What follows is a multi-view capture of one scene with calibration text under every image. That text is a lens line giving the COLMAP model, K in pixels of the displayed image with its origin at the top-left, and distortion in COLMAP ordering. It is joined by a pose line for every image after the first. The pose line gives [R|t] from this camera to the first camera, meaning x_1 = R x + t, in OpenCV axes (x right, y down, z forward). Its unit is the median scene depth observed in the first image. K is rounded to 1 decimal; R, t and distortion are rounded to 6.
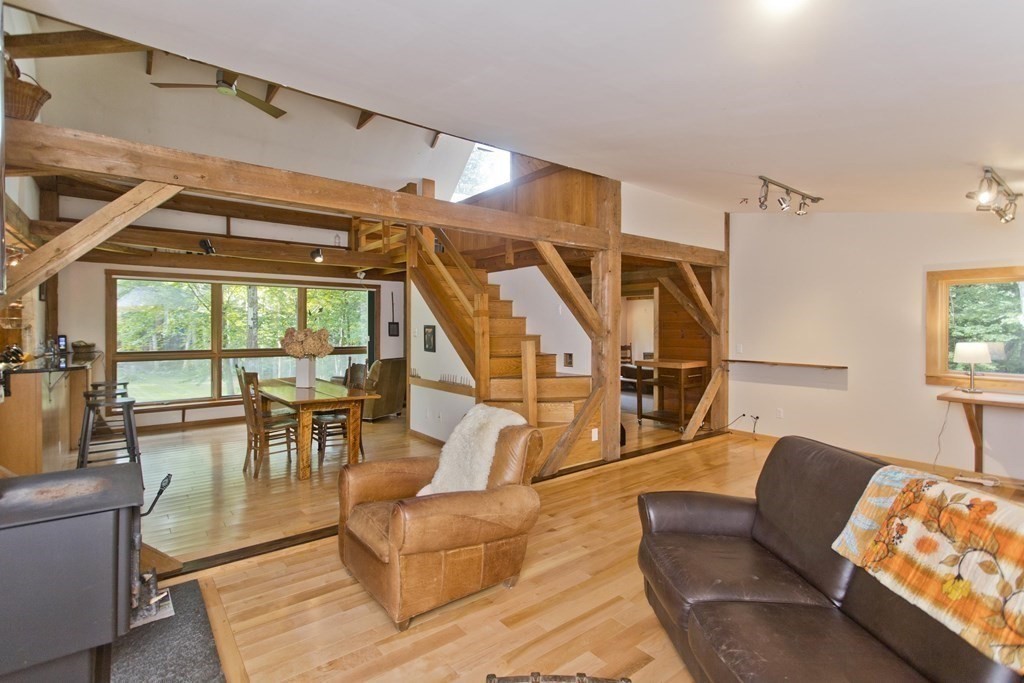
lens RADIAL K [[486.5, 0, 518.3], [0, 486.5, 328.2], [0, 0, 1]] dist [0.001507, 0.000942]
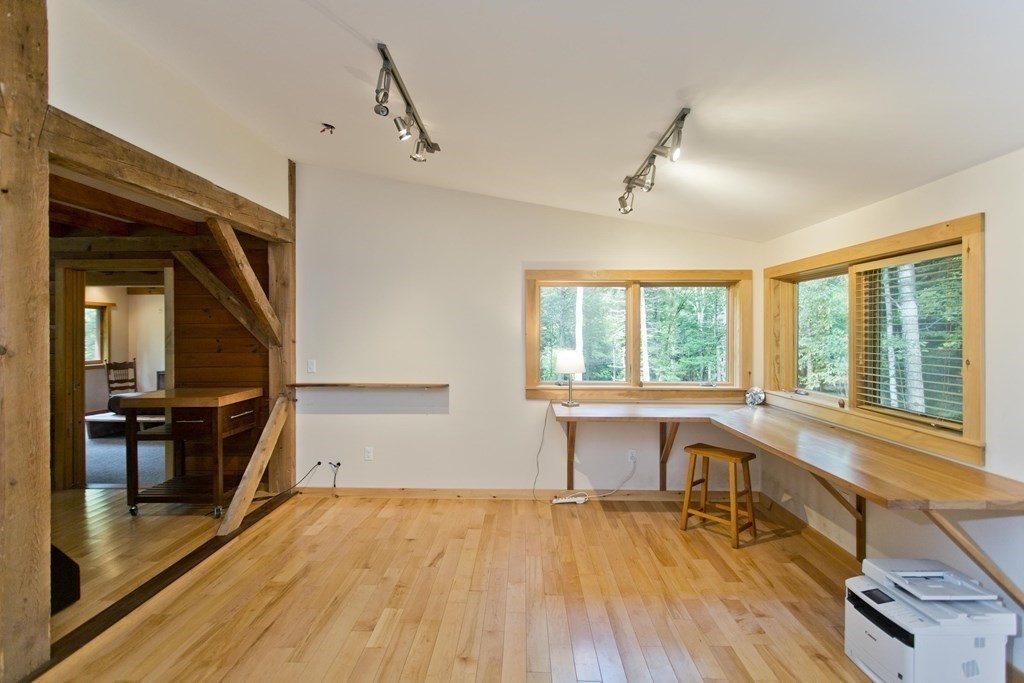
lens RADIAL K [[489.6, 0, 504.9], [0, 489.6, 336.0], [0, 0, 1]] dist [0.001684, 0.001067]
pose [[0.657162, -0.009528, 0.753689, 0.119800], [0.007086, 0.999954, 0.006463, -0.002776], [-0.753716, 0.001093, 0.657200, 0.355645]]
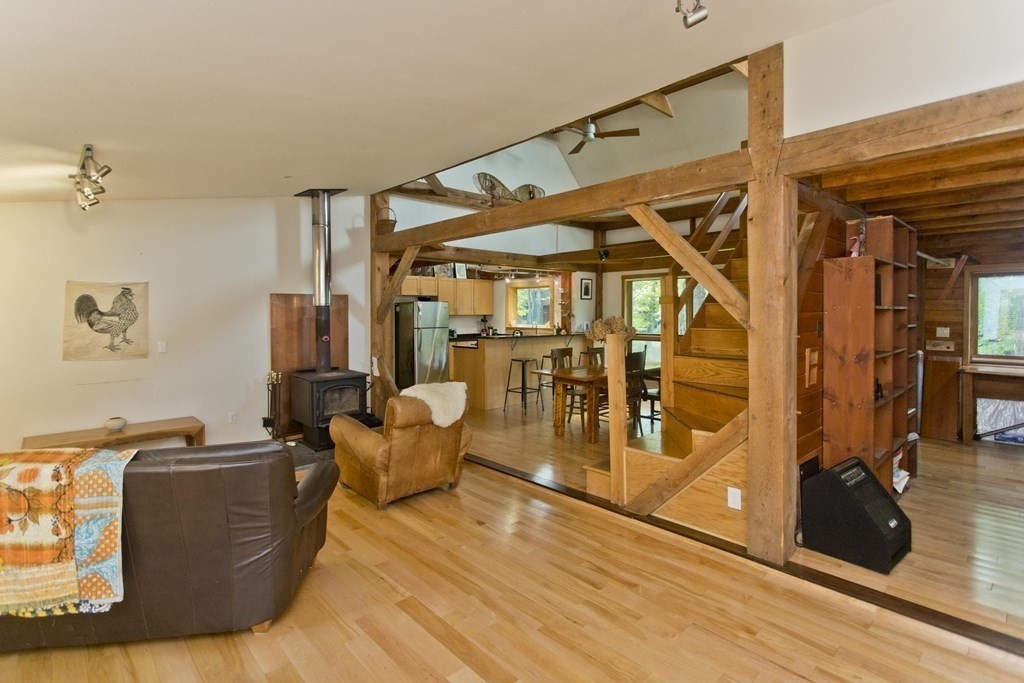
lens RADIAL K [[492.4, 0, 505.3], [0, 492.4, 317.9], [0, 0, 1]] dist [-0.000305, 0.000507]
pose [[0.065975, 0.008027, -0.997789, 0.577948], [-0.001136, 0.999968, 0.007969, -0.005617], [0.997821, 0.000608, 0.065982, 0.531385]]
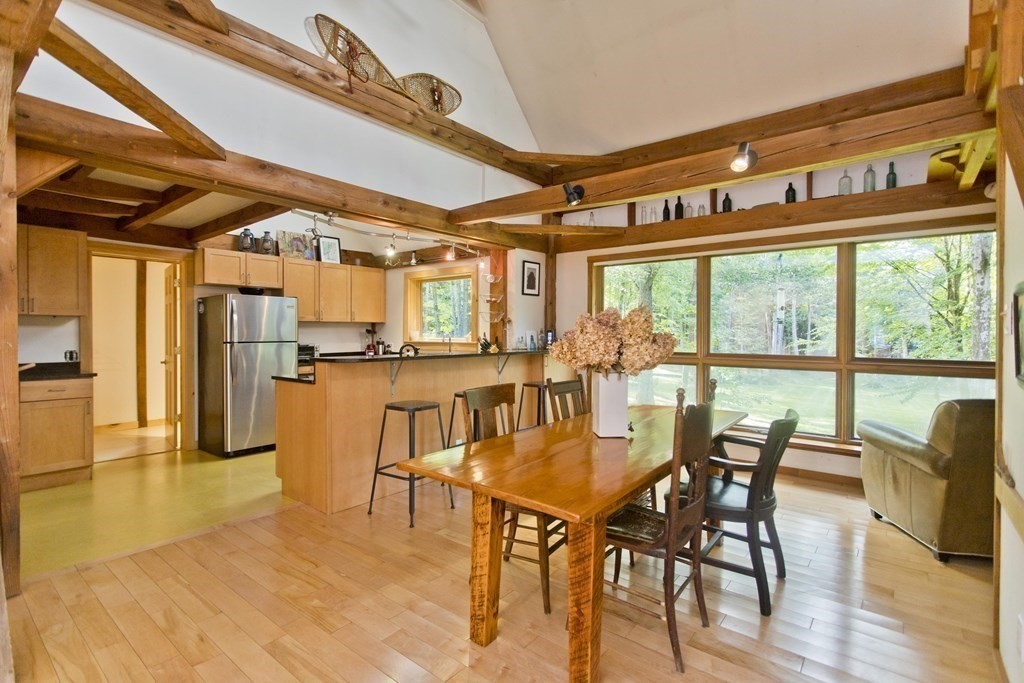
lens RADIAL K [[489.6, 0, 504.9], [0, 489.6, 336.0], [0, 0, 1]] dist [0.001684, 0.001067]
pose [[0.205553, 0.006706, -0.978623, 0.006310], [-0.005060, 0.999970, 0.005789, 0.019317], [0.978633, 0.003762, 0.205581, 0.637064]]
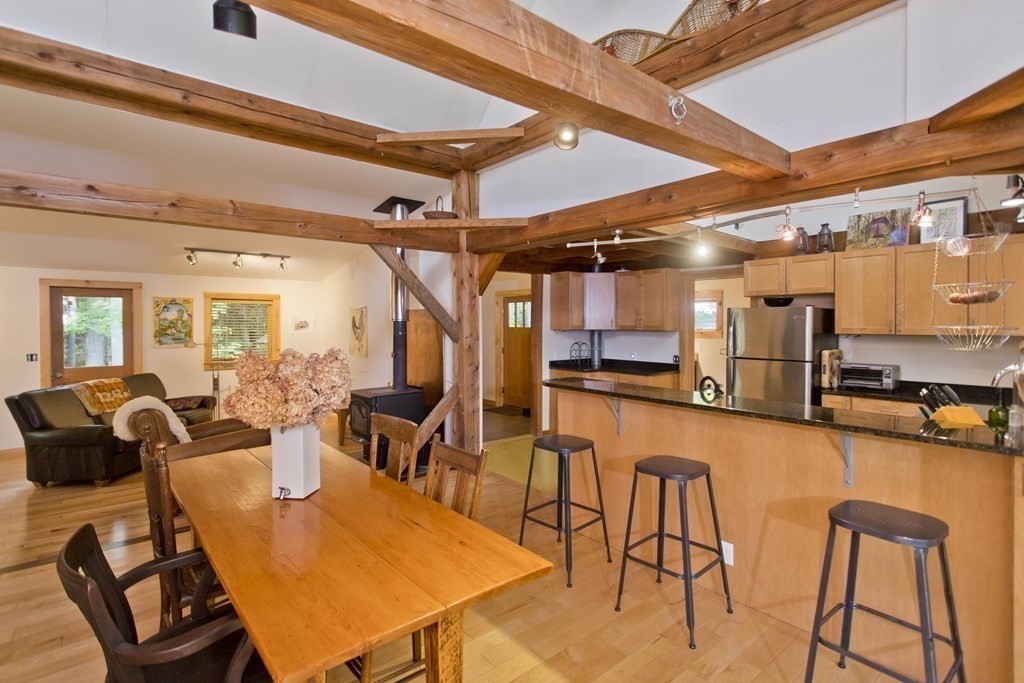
lens RADIAL K [[495.5, 0, 516.1], [0, 495.5, 326.7], [0, 0, 1]] dist [0.002016, 0.001155]
pose [[-0.999850, -0.000296, -0.017323, -0.487057], [-0.000467, 0.999951, 0.009892, -0.018402], [0.017319, 0.009899, -0.999801, 1.125670]]
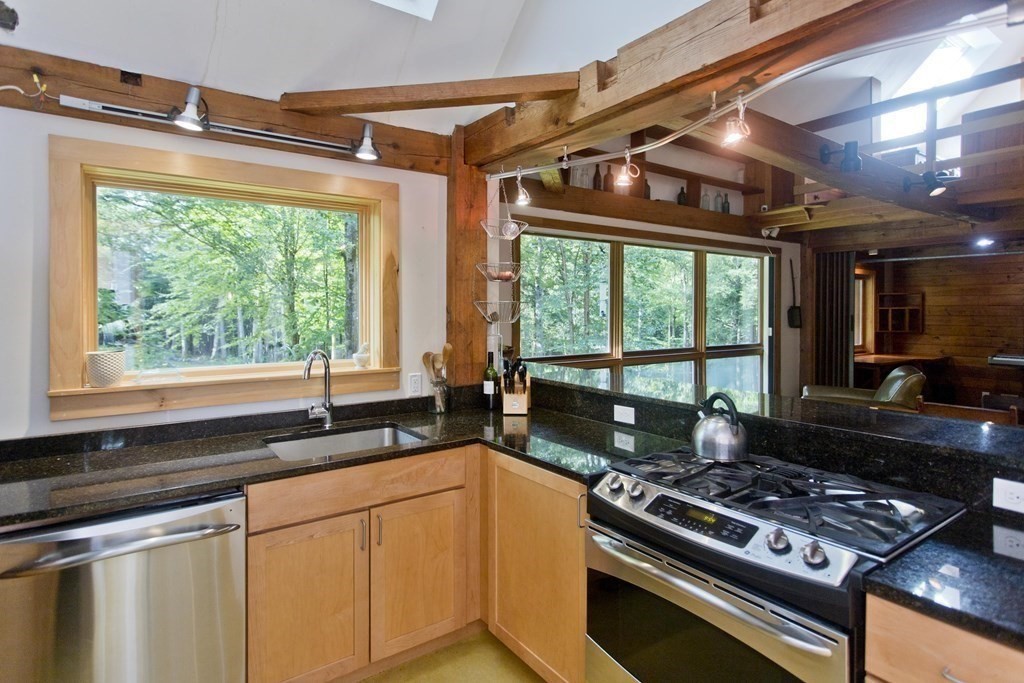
lens RADIAL K [[532.3, 0, 509.0], [0, 532.3, 312.9], [0, 0, 1]] dist [0.002643, 0.001145]
pose [[0.997473, 0.001886, -0.071020, -0.775476], [-0.001407, 0.999976, 0.006781, -0.010337], [0.071031, -0.006664, 0.997452, 0.360800]]
